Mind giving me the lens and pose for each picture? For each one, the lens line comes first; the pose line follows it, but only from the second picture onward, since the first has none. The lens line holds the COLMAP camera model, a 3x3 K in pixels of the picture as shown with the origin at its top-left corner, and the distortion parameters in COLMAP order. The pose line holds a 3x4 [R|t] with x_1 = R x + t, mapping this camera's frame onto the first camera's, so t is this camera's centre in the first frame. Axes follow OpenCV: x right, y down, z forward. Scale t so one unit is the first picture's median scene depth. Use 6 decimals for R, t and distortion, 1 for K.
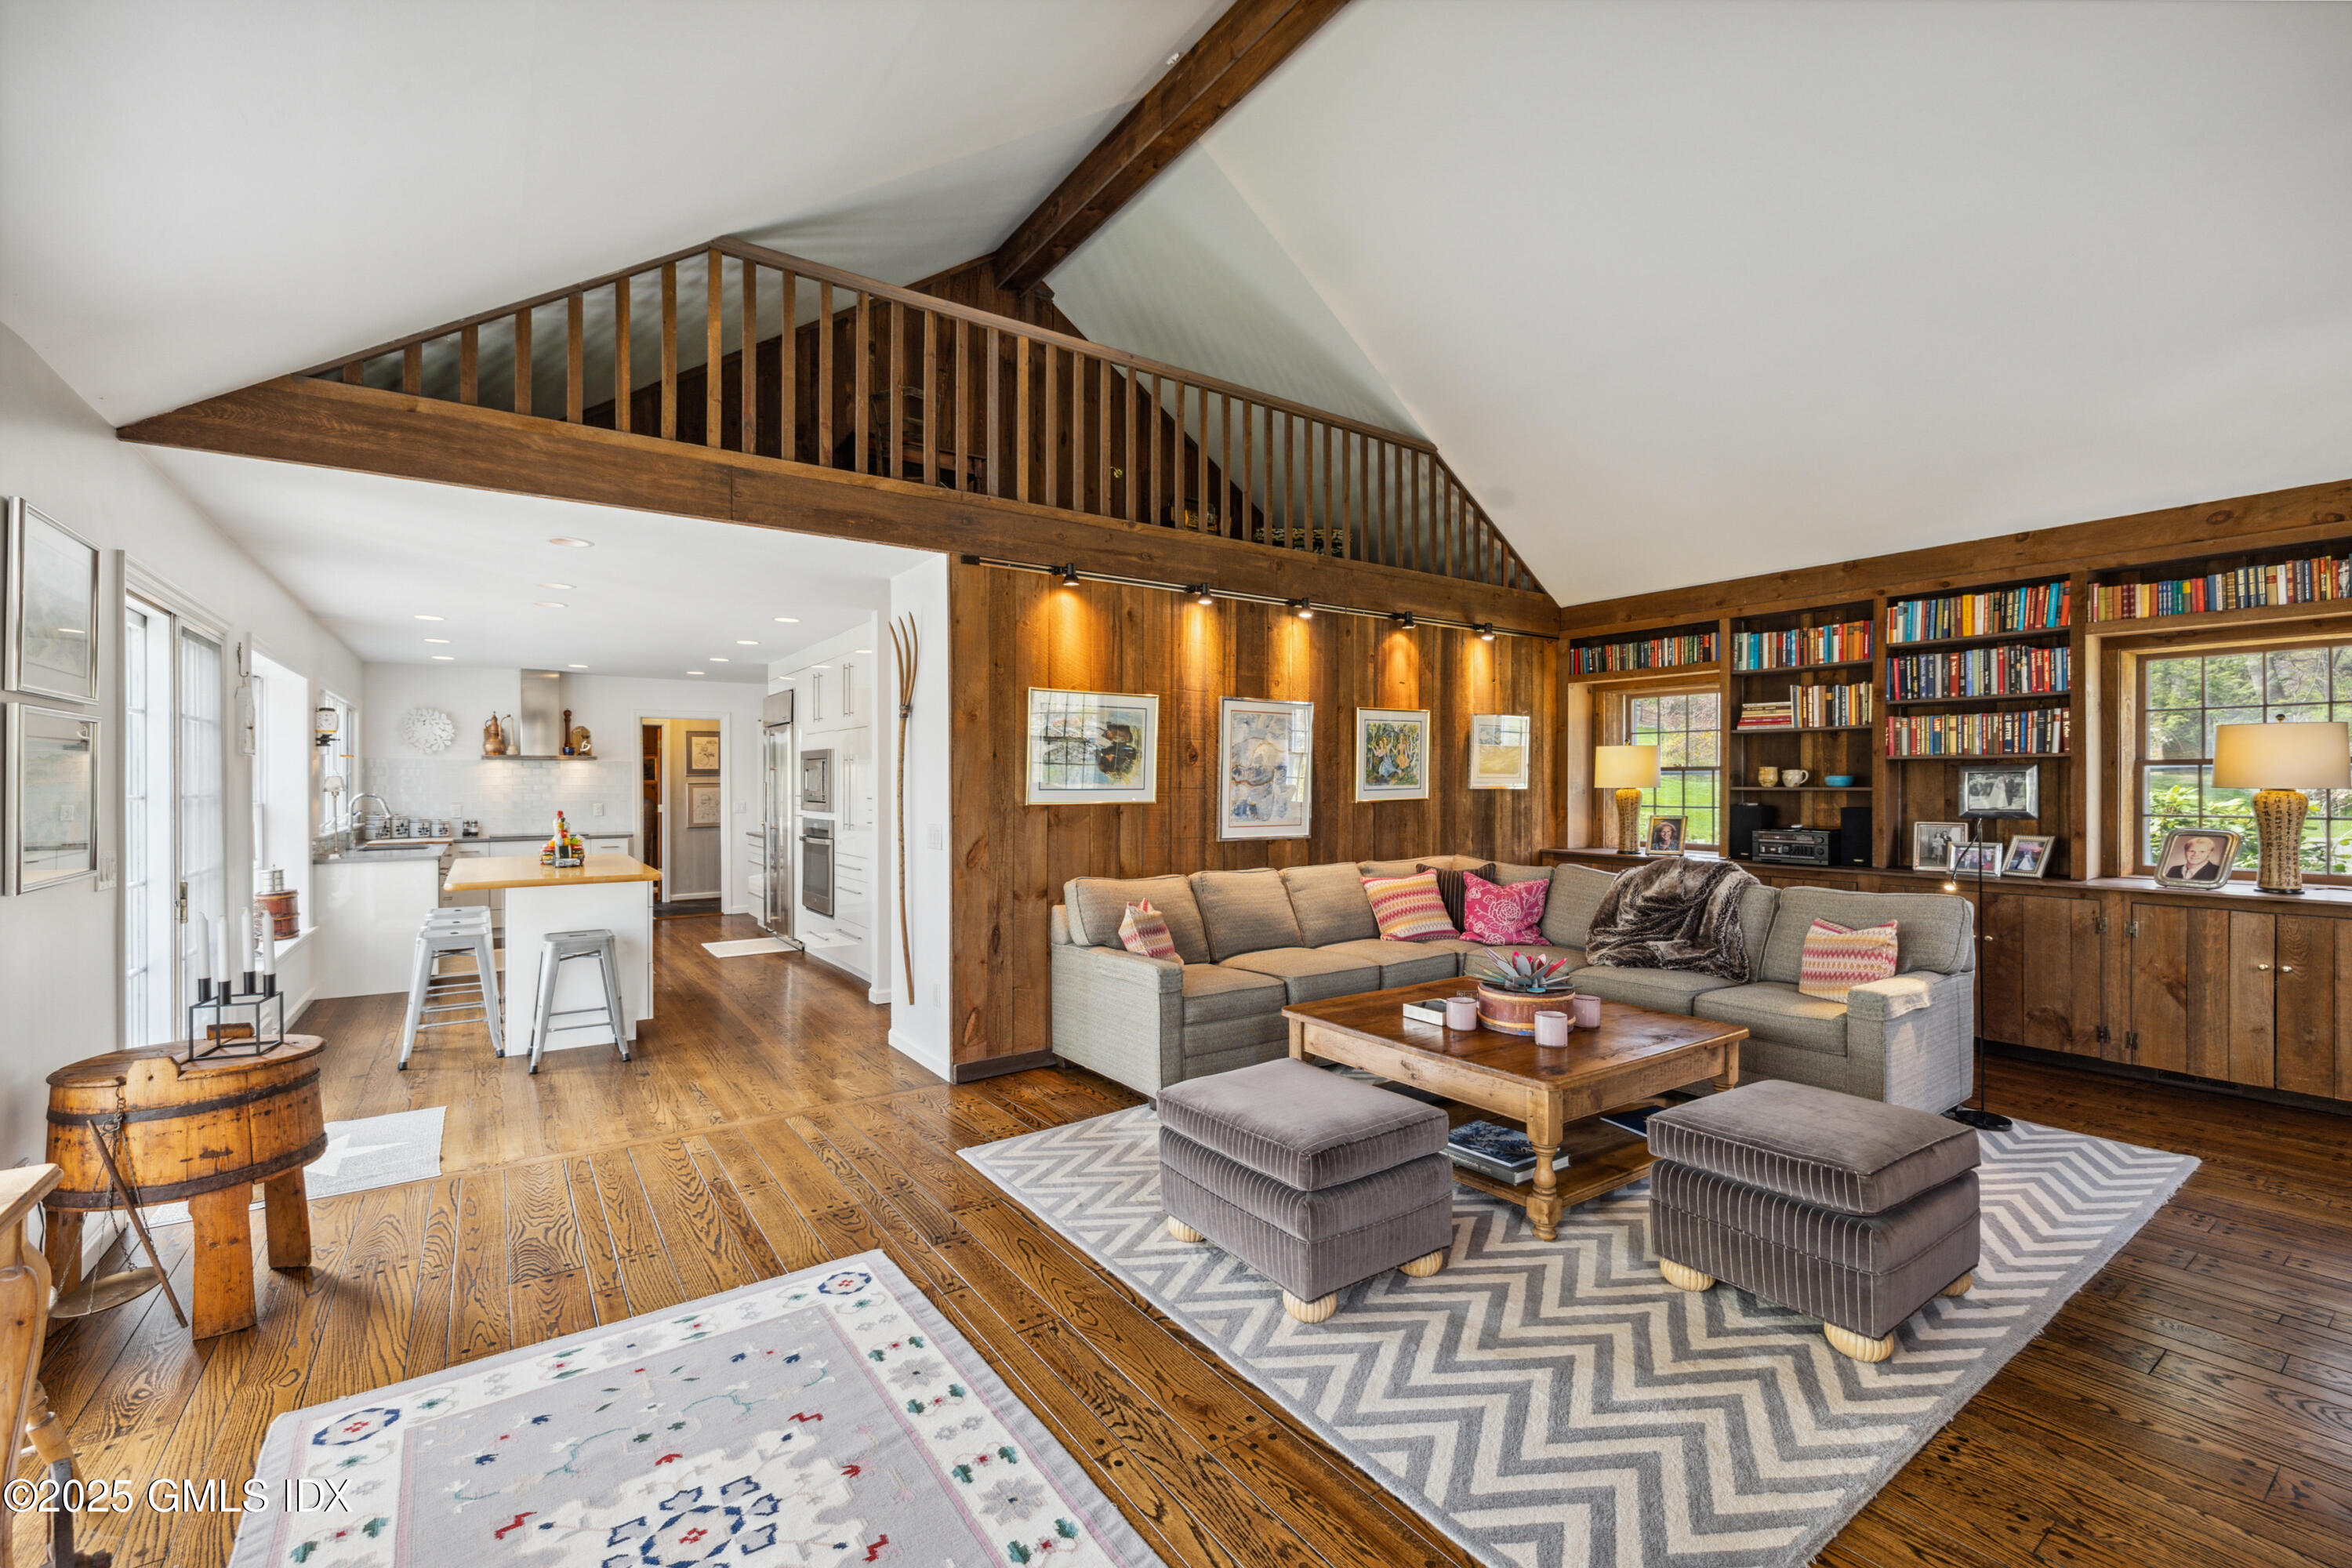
lens RADIAL K [[993.1, 0, 1179.8], [0, 993.1, 786.6], [0, 0, 1]] dist [-0.002720, -0.000361]
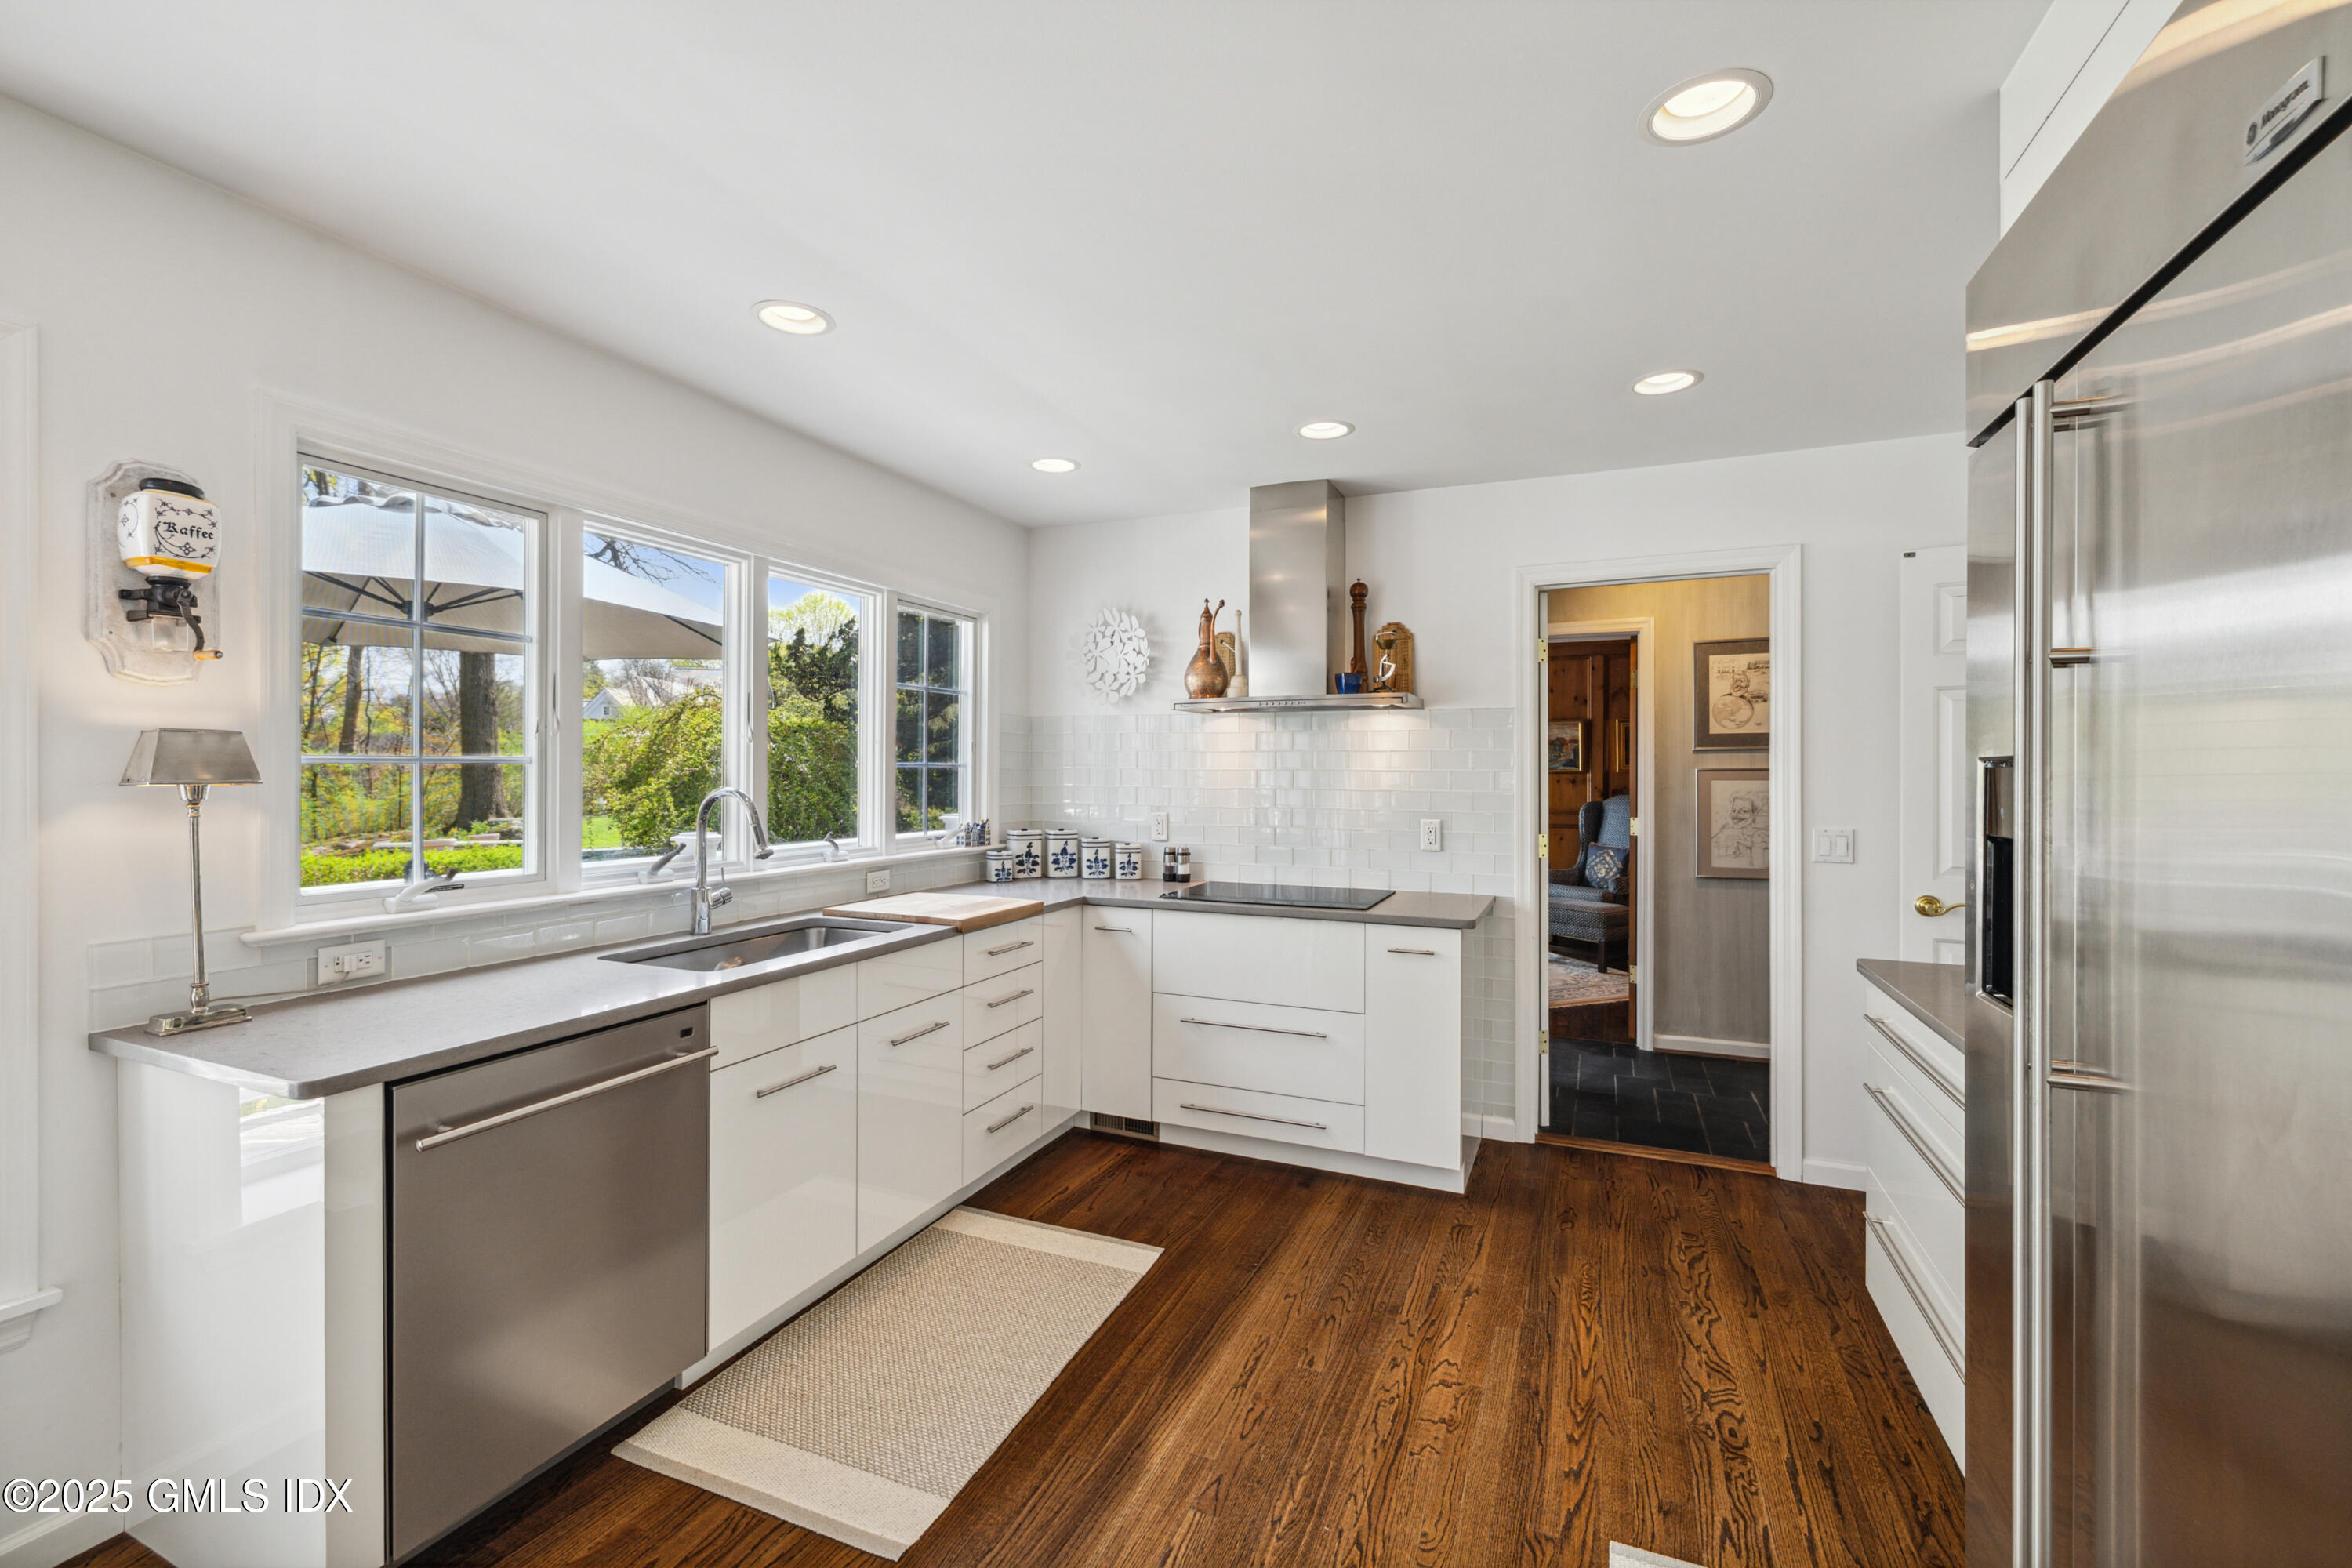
lens RADIAL K [[994.5, 0, 1172.4], [0, 994.5, 769.7], [0, 0, 1]] dist [-0.000483, -0.000089]
pose [[0.524152, 0.004180, -0.851614, -0.337711], [-0.010198, 0.999947, -0.001368, -0.000866], [0.851563, 0.009401, 0.524167, 0.779319]]
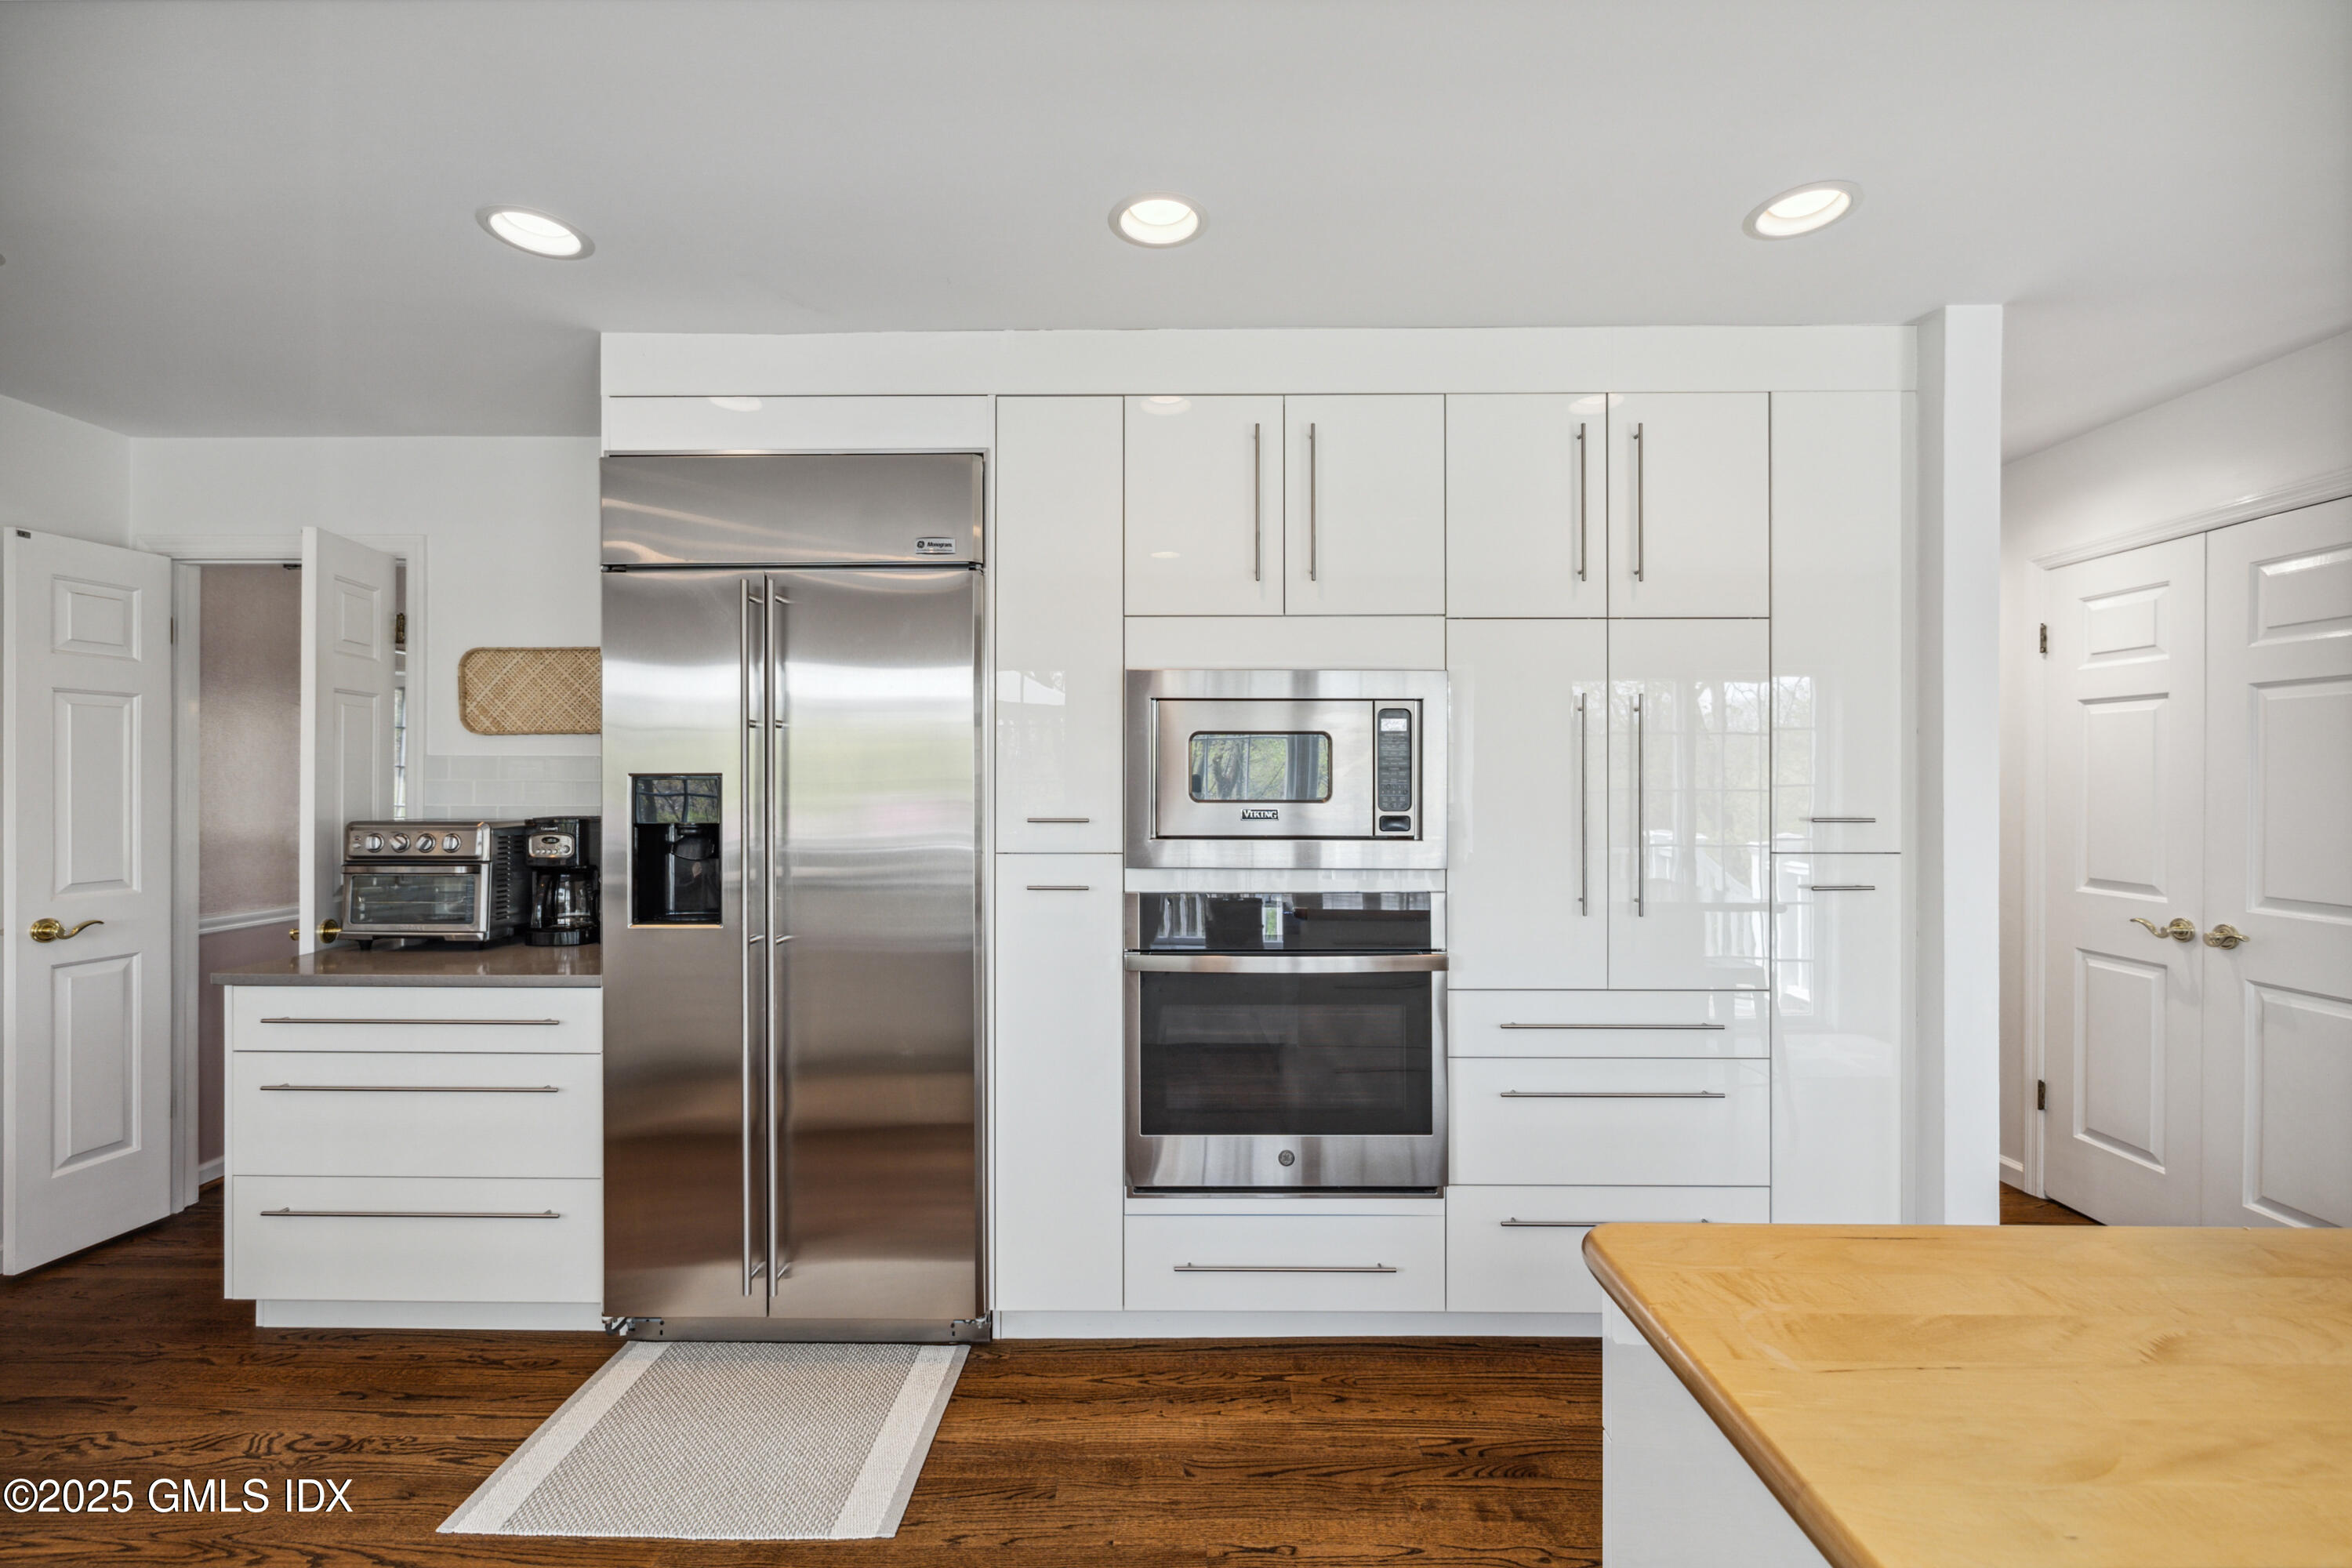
lens RADIAL K [[1030.5, 0, 1176.0], [0, 1030.5, 784.0], [0, 0, 1]] dist [-0.000542, 0.000005]
pose [[0.587010, 0.003993, 0.809570, -0.548030], [0.001606, 0.999980, -0.006097, 0.000063], [-0.809578, 0.004879, 0.586992, 0.709361]]
